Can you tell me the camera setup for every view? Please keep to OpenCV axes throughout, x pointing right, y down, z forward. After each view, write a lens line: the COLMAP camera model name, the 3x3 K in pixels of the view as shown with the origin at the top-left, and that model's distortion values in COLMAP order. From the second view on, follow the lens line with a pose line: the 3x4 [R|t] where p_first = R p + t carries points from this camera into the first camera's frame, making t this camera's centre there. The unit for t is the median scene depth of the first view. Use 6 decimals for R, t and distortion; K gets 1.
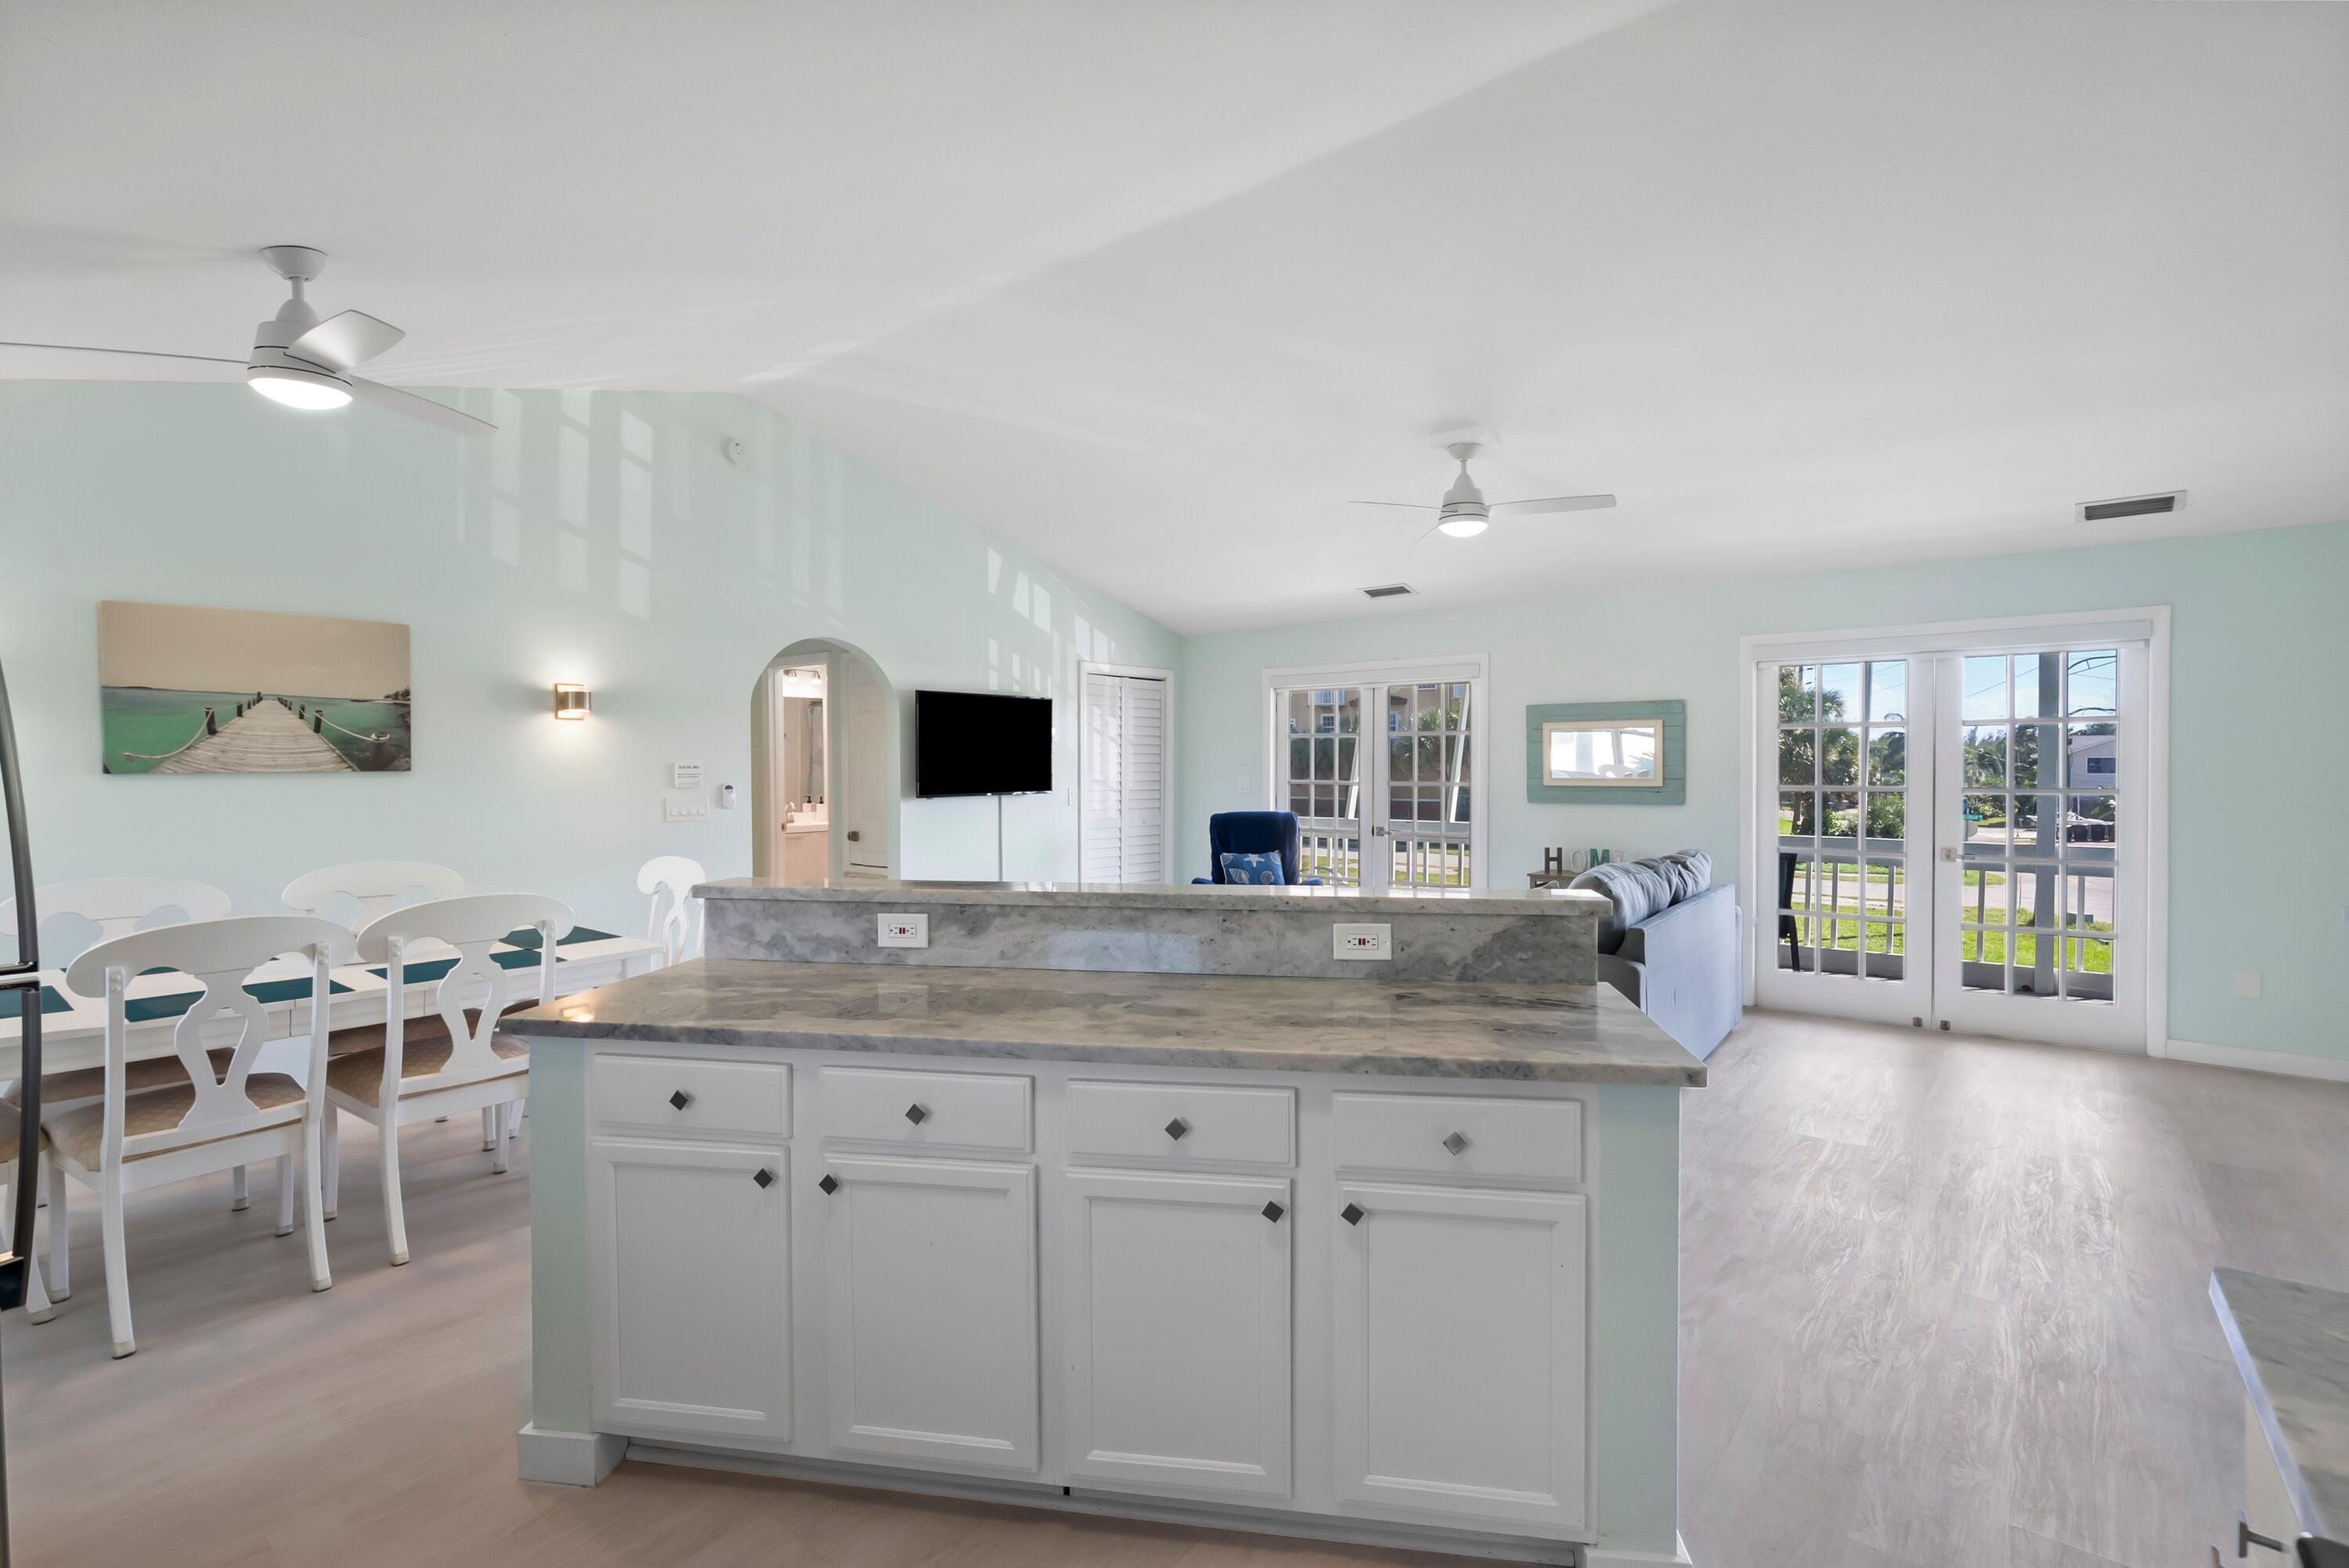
lens RADIAL K [[1067.9, 0, 1169.0], [0, 1067.9, 779.9], [0, 0, 1]] dist [-0.000124, 0.000024]
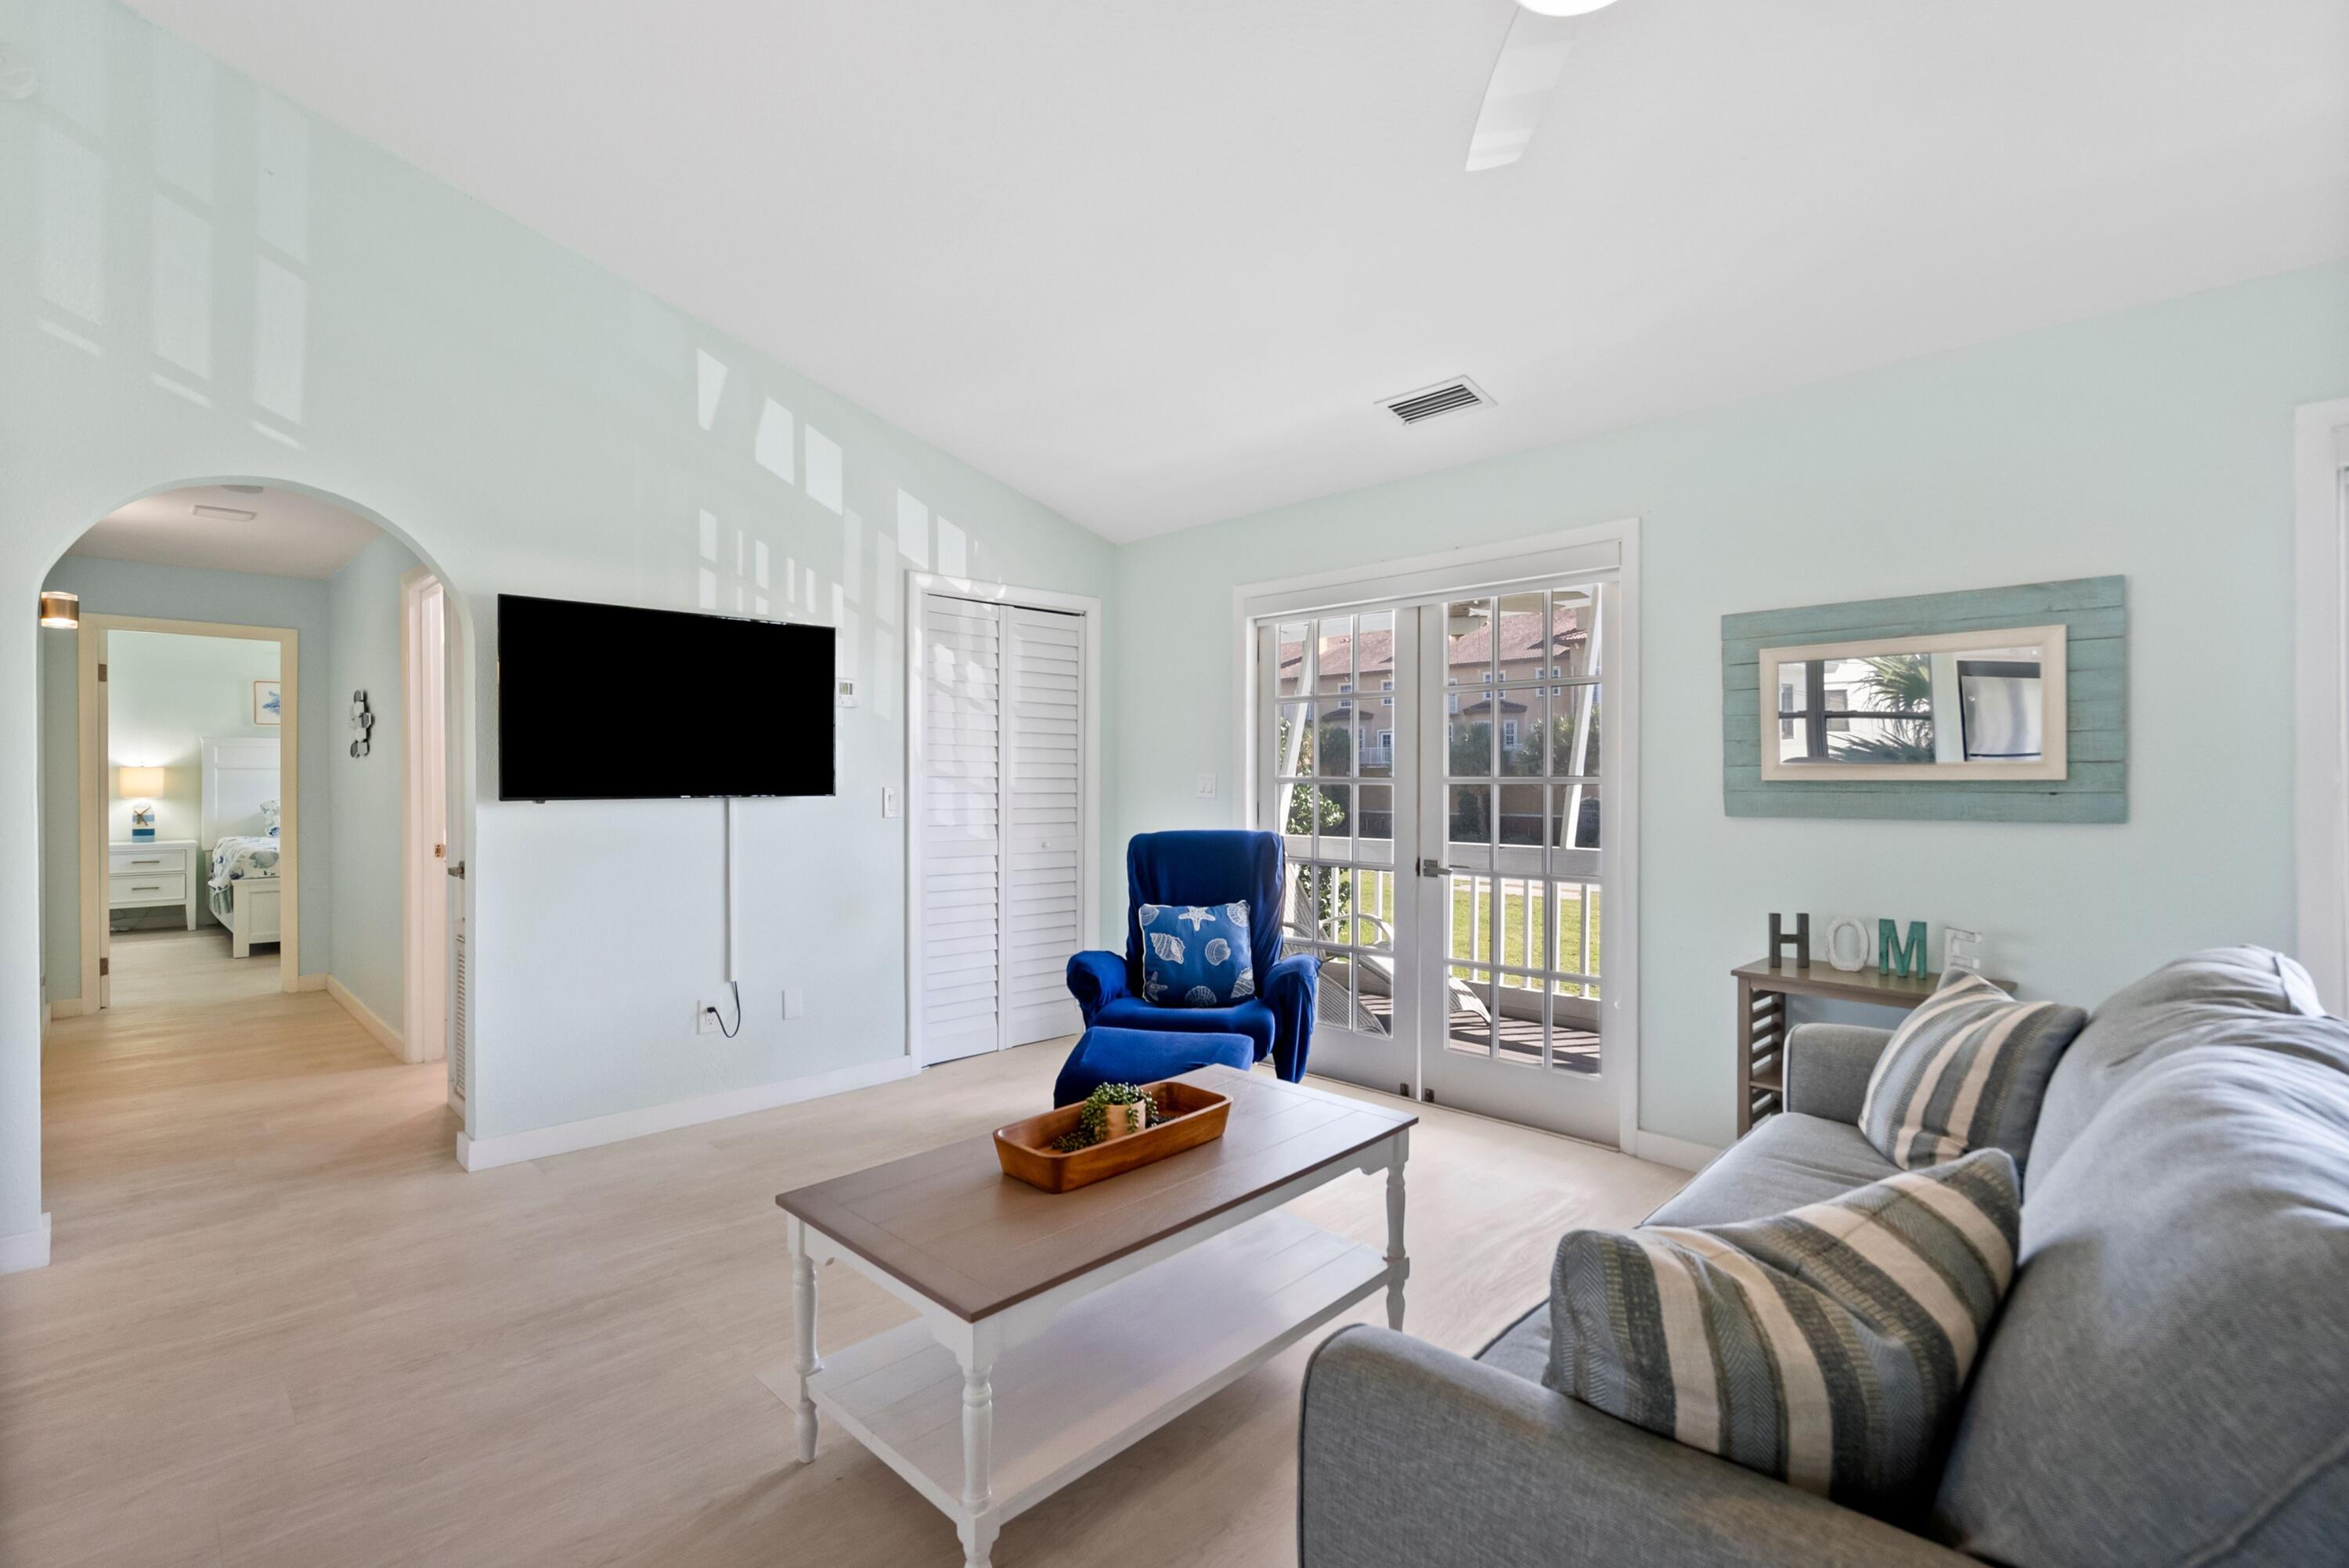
lens RADIAL K [[1067.9, 0, 1169.0], [0, 1067.9, 779.9], [0, 0, 1]] dist [-0.000124, 0.000024]
pose [[0.994366, 0.001821, -0.105989, 0.115773], [-0.003230, 0.999909, -0.013130, 0.010145], [0.105956, 0.013398, 0.994281, 0.418009]]
